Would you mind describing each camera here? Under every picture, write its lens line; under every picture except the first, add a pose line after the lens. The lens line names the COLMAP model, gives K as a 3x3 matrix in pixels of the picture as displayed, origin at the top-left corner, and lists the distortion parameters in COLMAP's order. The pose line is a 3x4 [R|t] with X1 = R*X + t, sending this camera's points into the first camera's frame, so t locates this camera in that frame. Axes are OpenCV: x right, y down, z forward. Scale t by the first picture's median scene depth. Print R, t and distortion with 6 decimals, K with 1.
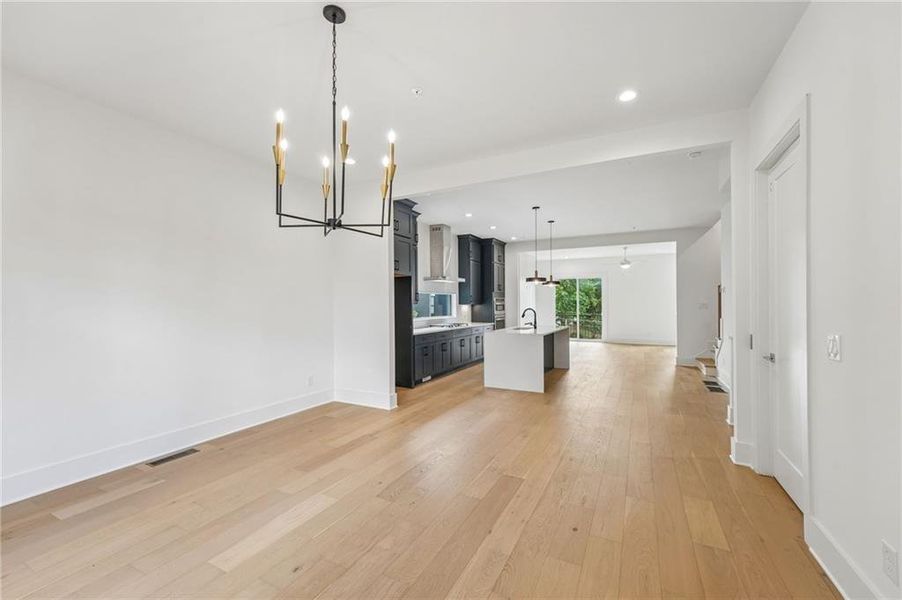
lens RADIAL K [[373.2, 0, 451.0], [0, 373.2, 300.0], [0, 0, 1]] dist [-0.012356, 0.000014]
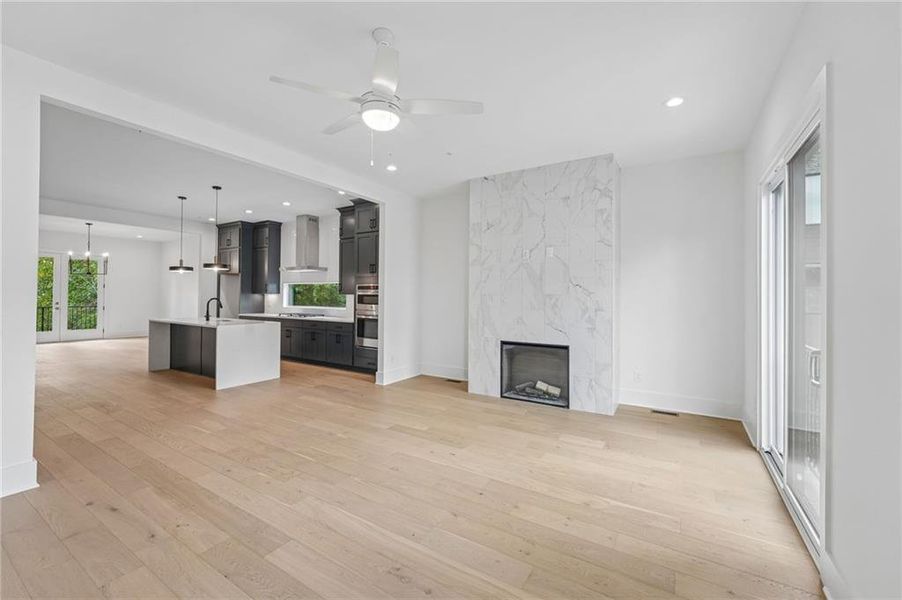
lens RADIAL K [[375.8, 0, 441.0], [0, 375.8, 290.5], [0, 0, 1]] dist [-0.002890, -0.000117]
pose [[-0.103659, -0.011111, -0.994551, 0.926192], [0.004890, 0.999920, -0.011681, 0.015646], [0.994601, -0.006074, -0.103596, 1.434732]]
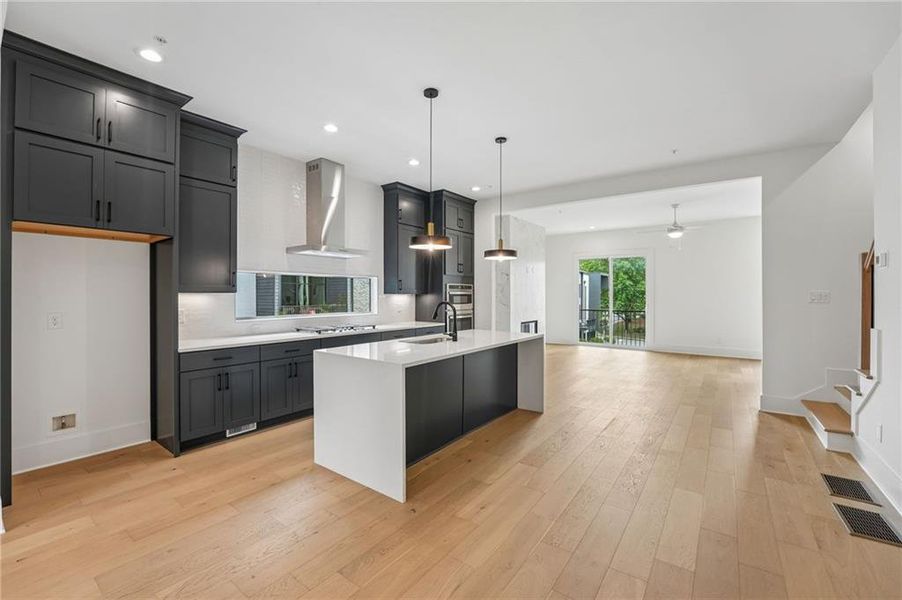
lens RADIAL K [[379.4, 0, 449.3], [0, 379.4, 294.9], [0, 0, 1]] dist [-0.022266, -0.000057]
pose [[0.987299, 0.005083, -0.158791, 0.261011], [-0.003074, 0.999912, 0.012897, 0.005835], [0.158842, -0.012245, 0.987228, 0.419759]]
